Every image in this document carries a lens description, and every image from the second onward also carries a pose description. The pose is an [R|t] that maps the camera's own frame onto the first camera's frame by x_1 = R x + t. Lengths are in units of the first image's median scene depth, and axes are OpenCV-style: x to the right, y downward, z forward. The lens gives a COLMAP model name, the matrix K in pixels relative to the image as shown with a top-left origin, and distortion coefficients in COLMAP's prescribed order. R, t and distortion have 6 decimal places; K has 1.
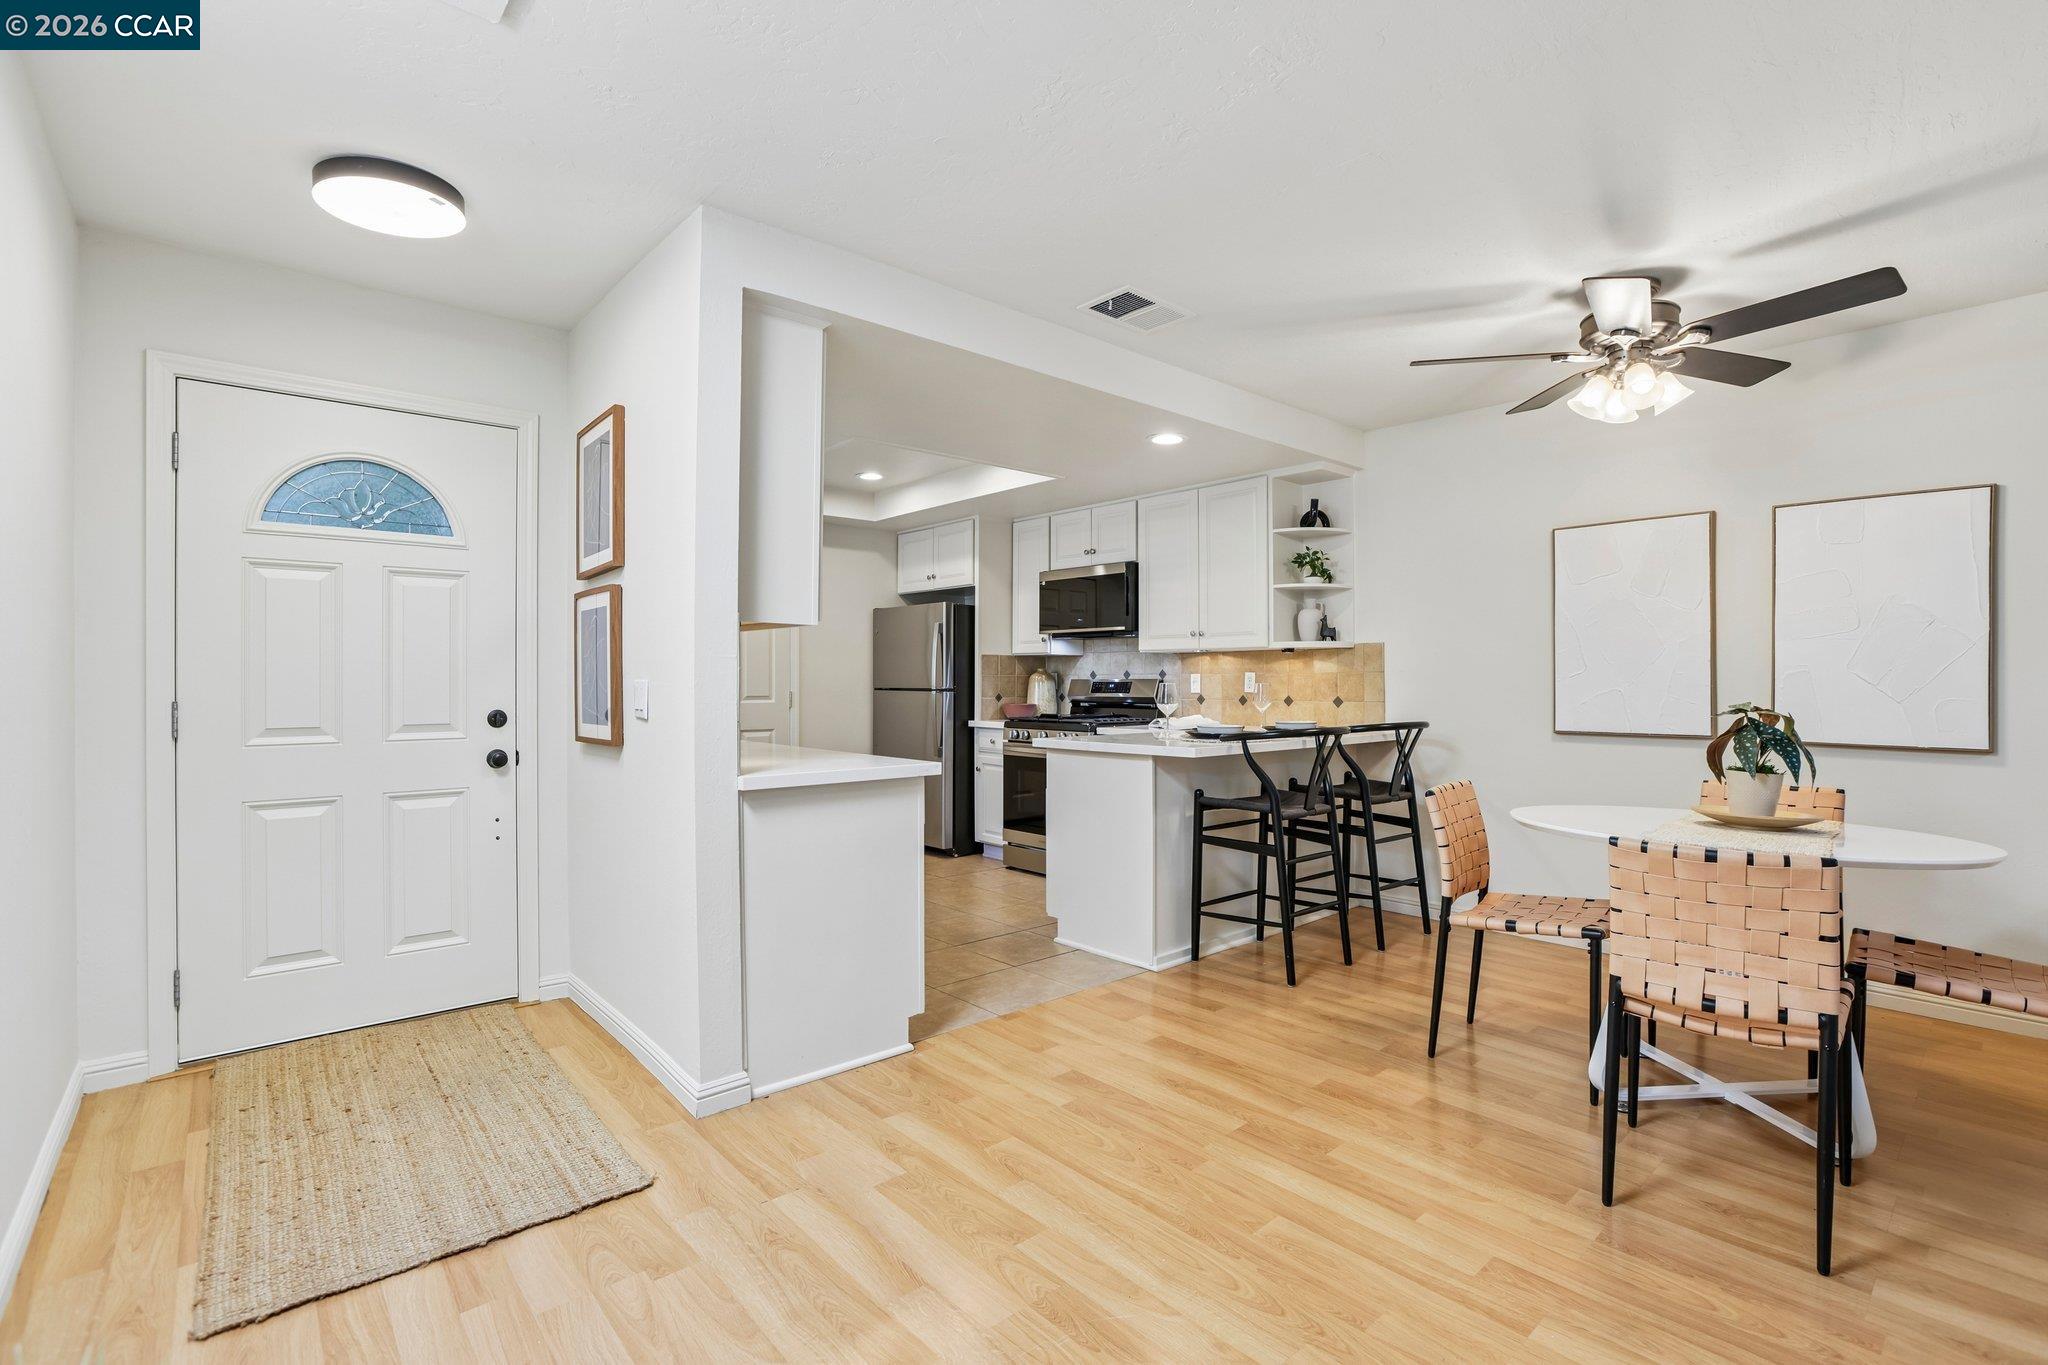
lens RADIAL K [[926.5, 0, 1029.1], [0, 926.5, 678.6], [0, 0, 1]] dist [-0.050218, 0.015587]
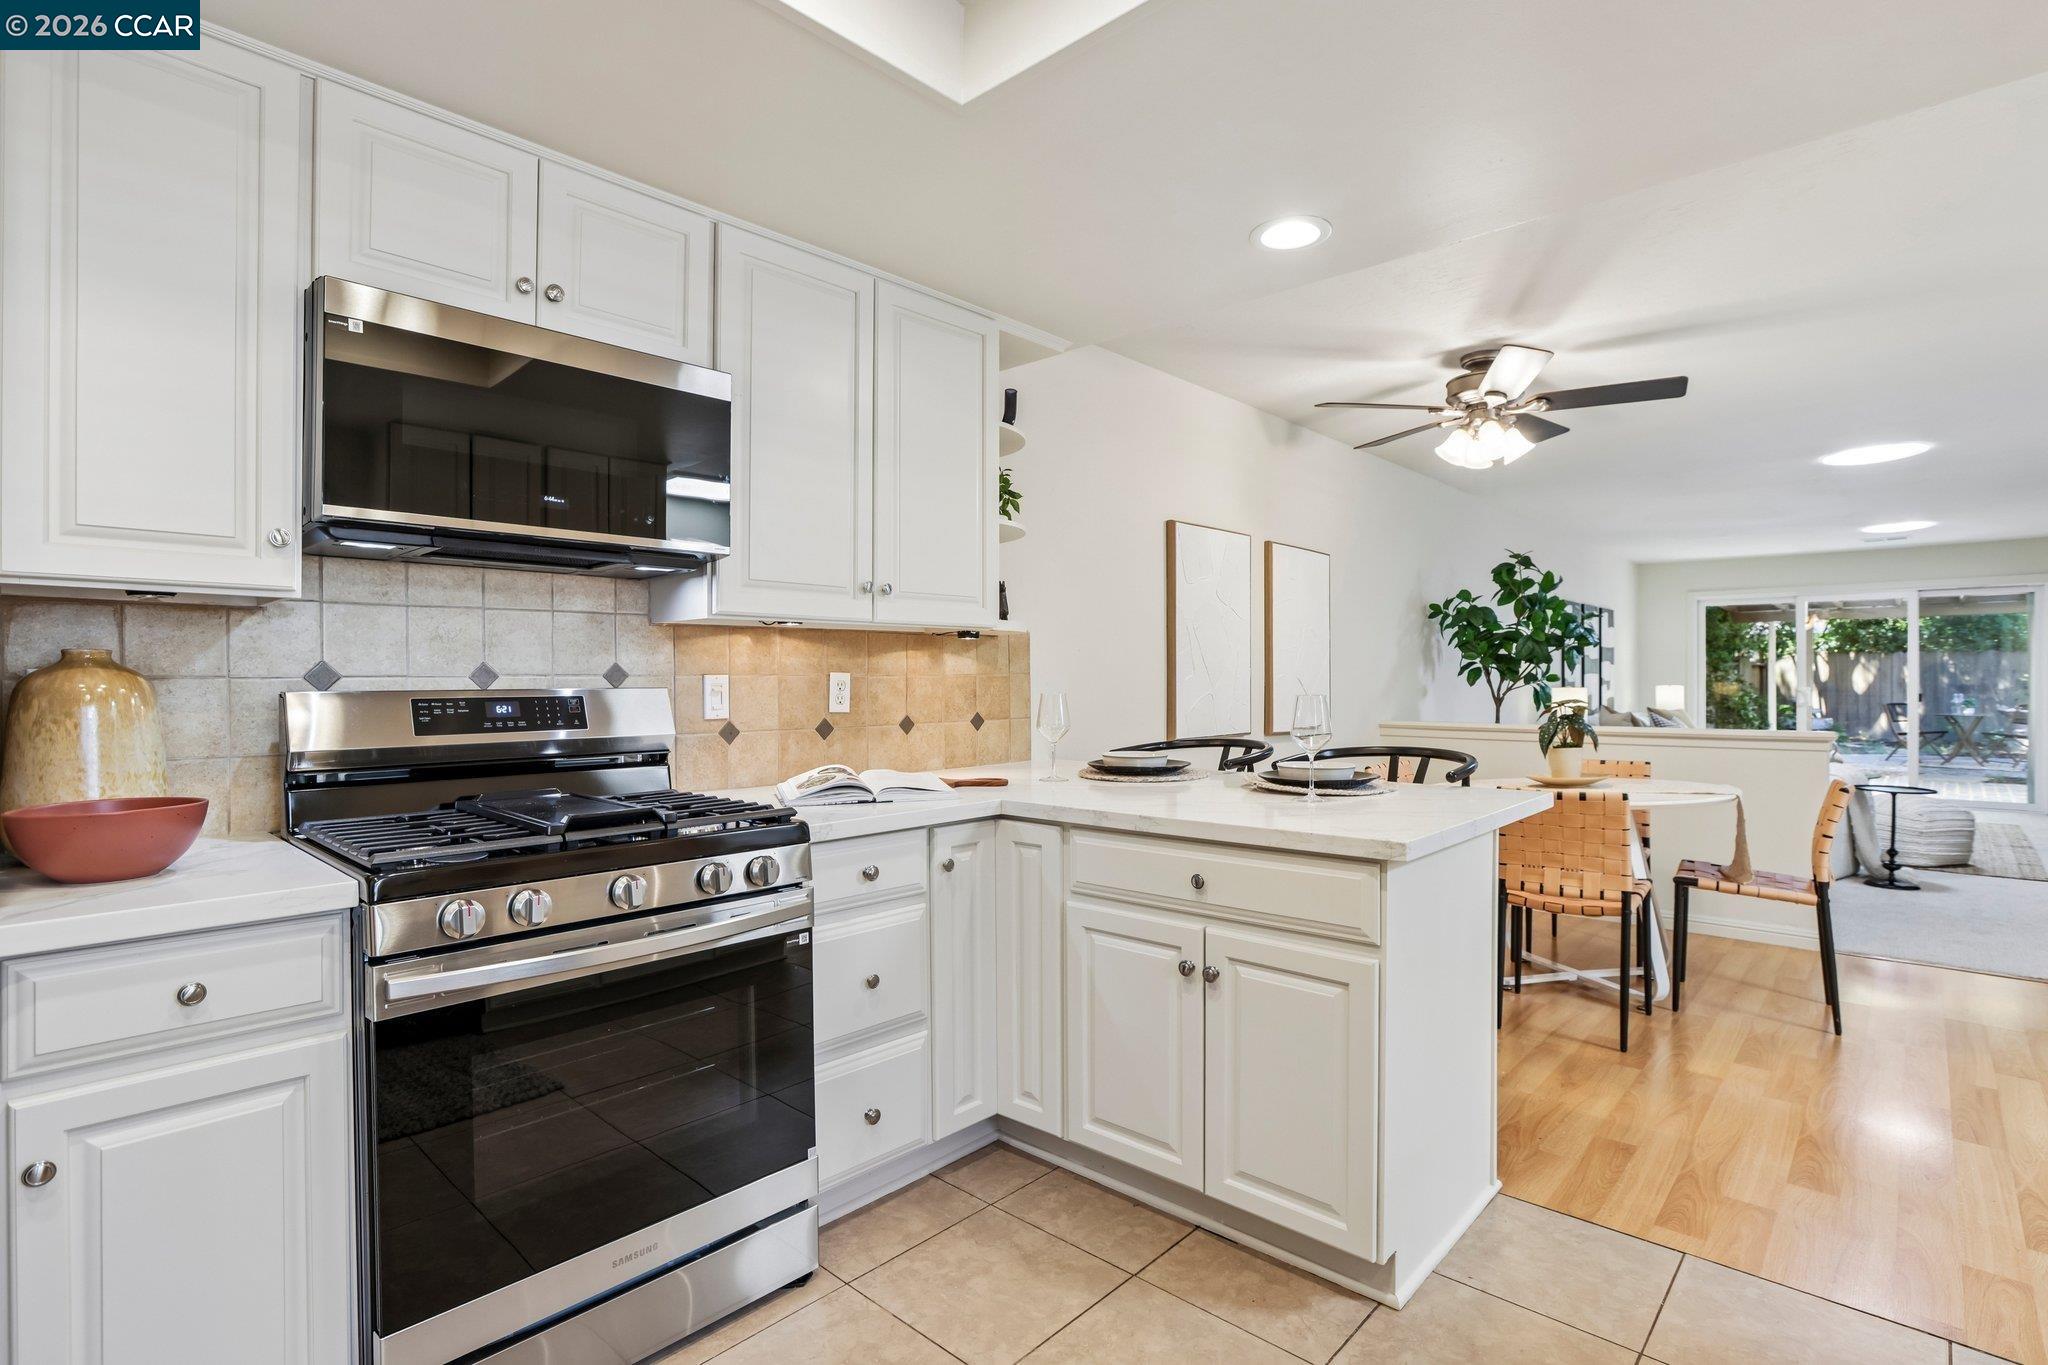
lens RADIAL K [[987.7, 0, 1030.9], [0, 987.7, 684.8], [0, 0, 1]] dist [-0.056689, 0.028037]
pose [[-0.098128, -0.007122, 0.995148, -0.294302], [-0.000416, 0.999975, 0.007116, -0.003857], [-0.995174, 0.000284, -0.098128, 0.902380]]
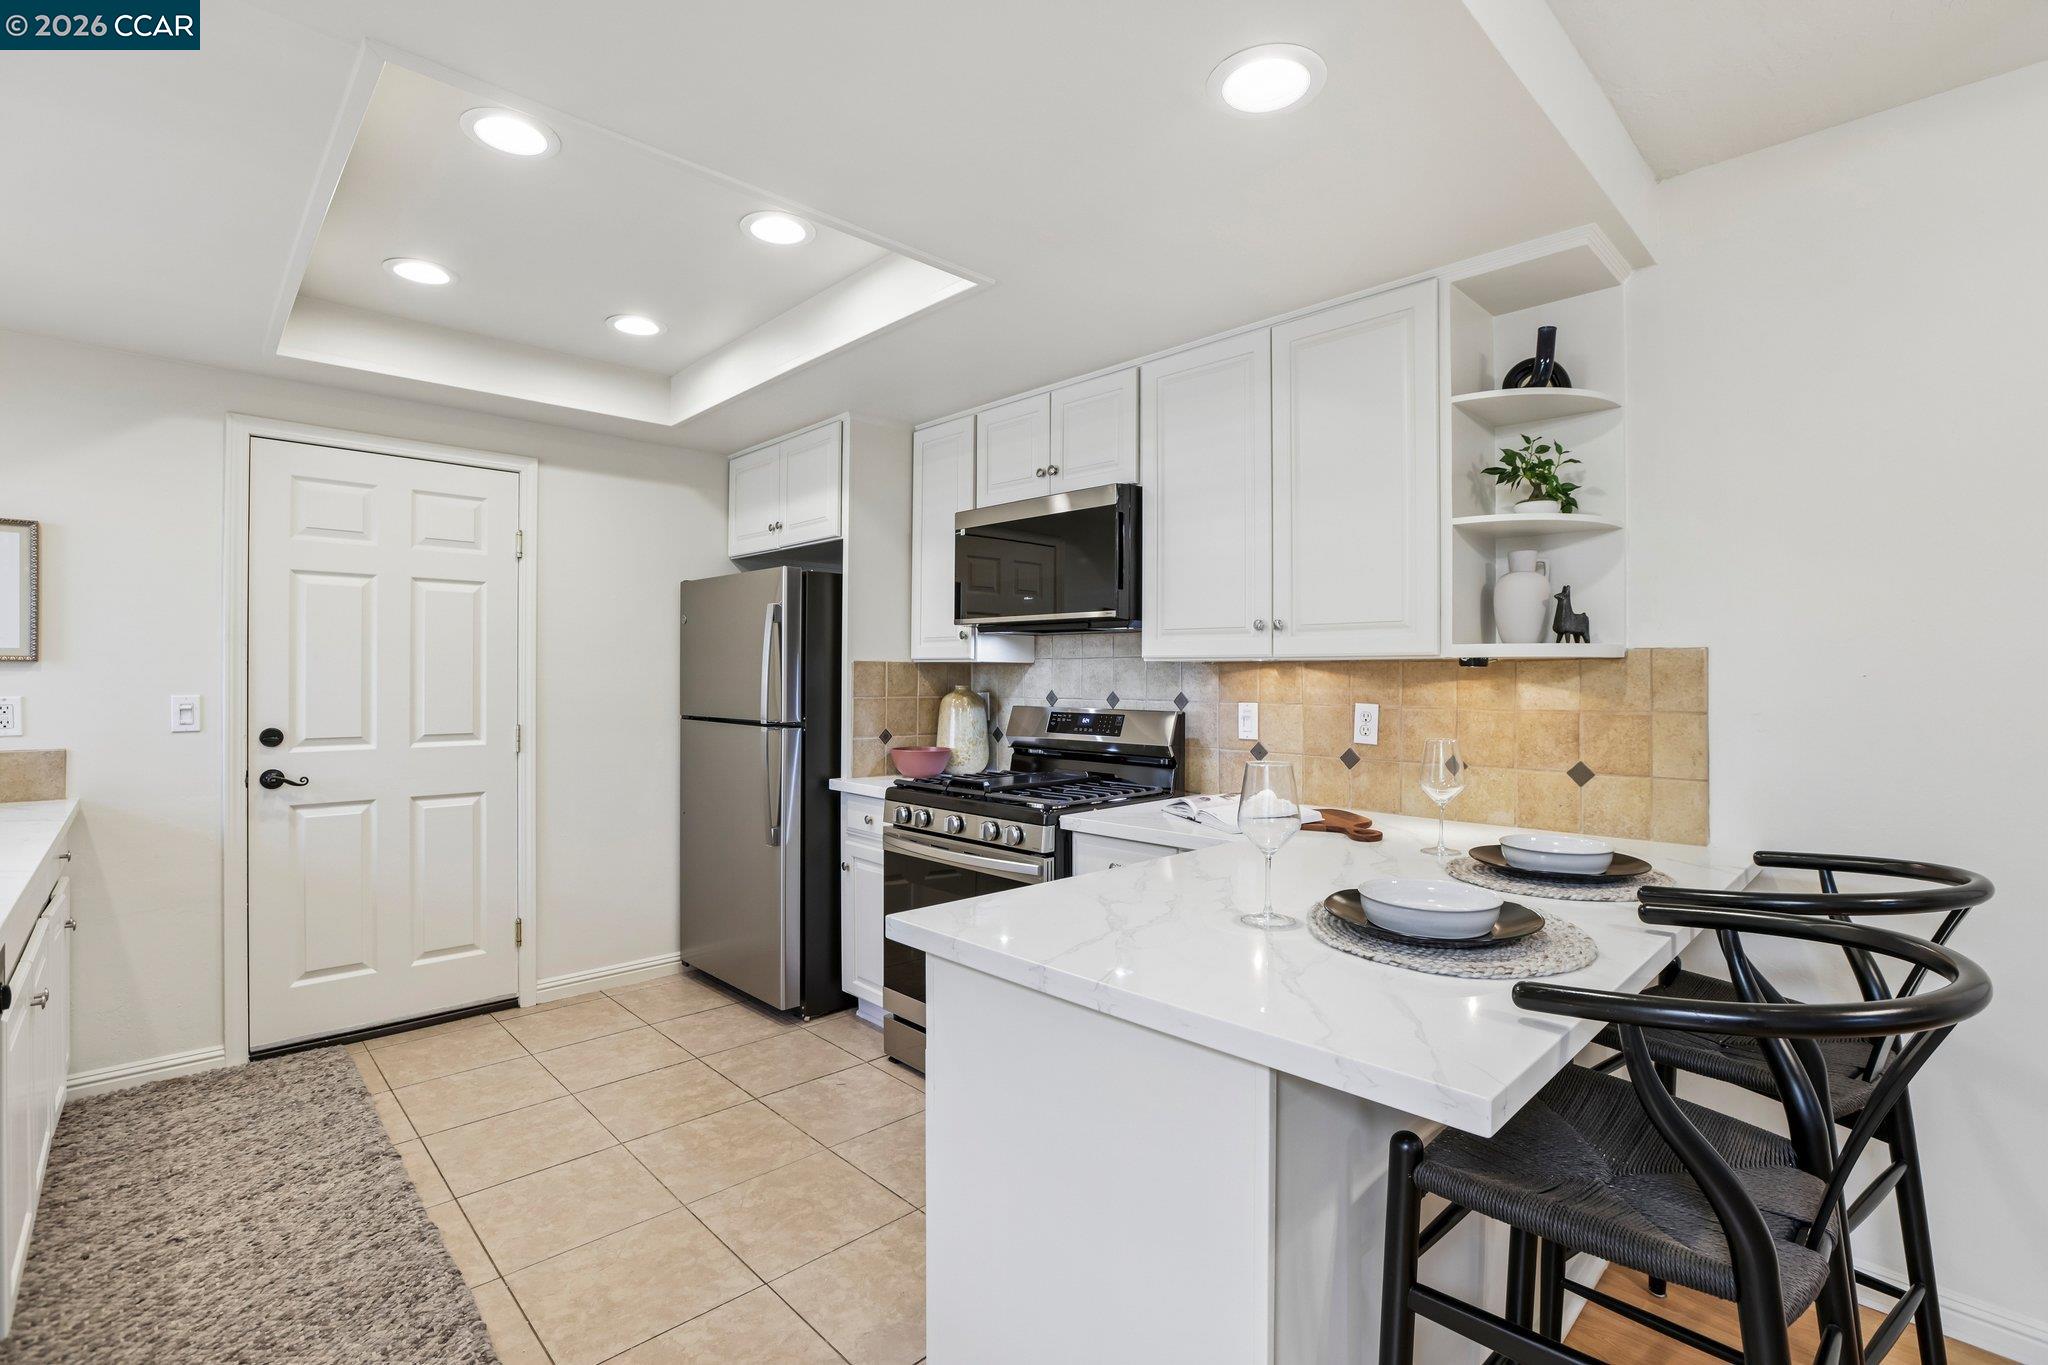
lens RADIAL K [[926.5, 0, 1029.1], [0, 926.5, 678.6], [0, 0, 1]] dist [-0.050218, 0.015587]
pose [[0.998766, 0.004126, 0.049488, 0.030555], [-0.004403, 0.999975, 0.005489, -0.021171], [-0.049464, -0.005700, 0.998760, 0.486971]]
